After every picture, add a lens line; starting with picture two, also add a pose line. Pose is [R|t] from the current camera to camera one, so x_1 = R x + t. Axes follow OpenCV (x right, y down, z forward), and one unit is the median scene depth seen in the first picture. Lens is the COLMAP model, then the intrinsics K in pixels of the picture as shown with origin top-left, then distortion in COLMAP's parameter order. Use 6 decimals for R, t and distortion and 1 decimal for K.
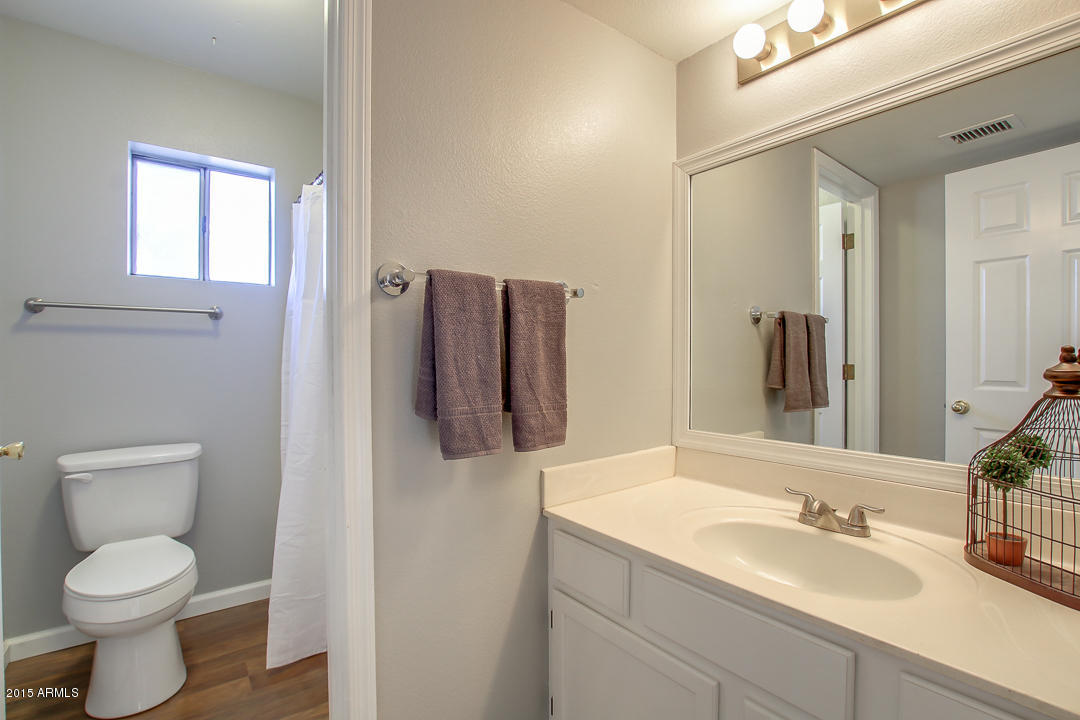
lens RADIAL K [[501.5, 0, 544.1], [0, 501.5, 358.1], [0, 0, 1]] dist [-0.031309, 0.000068]
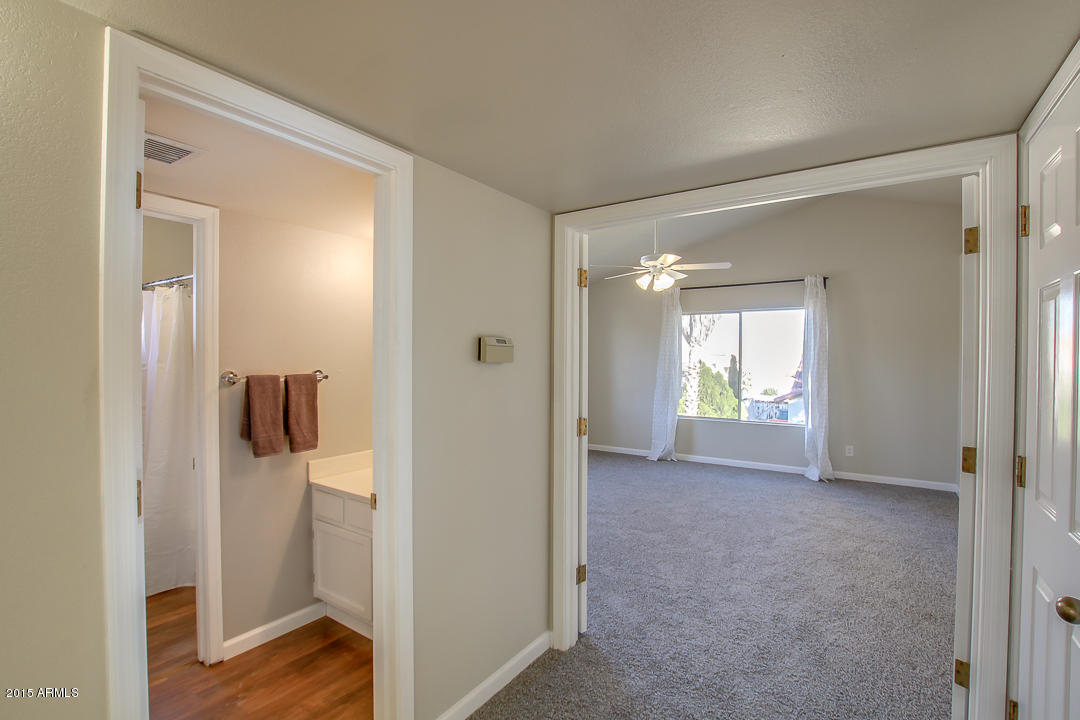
lens RADIAL K [[501.5, 0, 537.6], [0, 501.5, 366.5], [0, 0, 1]] dist [-0.031309, 0.000068]
pose [[0.954005, 0.003570, 0.299768, 0.324020], [-0.006876, 0.999927, 0.009976, -0.225893], [-0.299711, -0.011578, 0.953960, -1.419396]]
